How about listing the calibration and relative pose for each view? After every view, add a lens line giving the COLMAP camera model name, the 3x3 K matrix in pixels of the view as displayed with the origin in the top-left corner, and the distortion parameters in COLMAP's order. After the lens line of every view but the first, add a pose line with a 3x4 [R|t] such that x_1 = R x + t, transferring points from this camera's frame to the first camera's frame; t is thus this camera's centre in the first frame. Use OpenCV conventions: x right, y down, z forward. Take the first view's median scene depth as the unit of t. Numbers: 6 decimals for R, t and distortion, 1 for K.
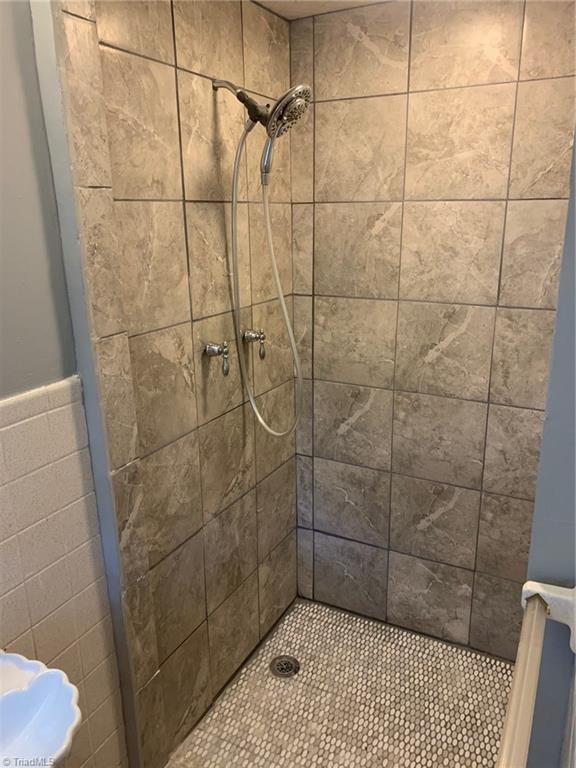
lens RADIAL K [[581.5, 0, 290.1], [0, 581.5, 385.4], [0, 0, 1]] dist [0.030544, -0.051184]
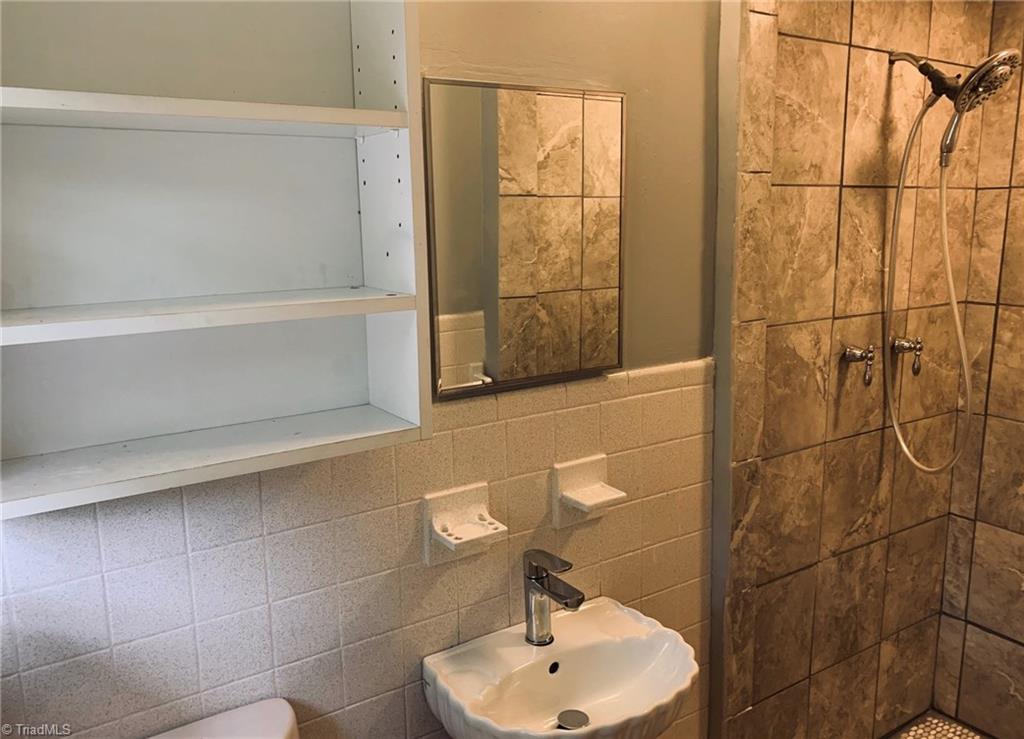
lens RADIAL K [[798.7, 0, 501.3], [0, 798.7, 342.1], [0, 0, 1]] dist [0.022016, -0.018033]
pose [[0.872986, 0.090689, -0.479239, -0.023568], [-0.146197, 0.986038, -0.079719, 0.092180], [0.465319, 0.139657, 0.874056, -0.277484]]
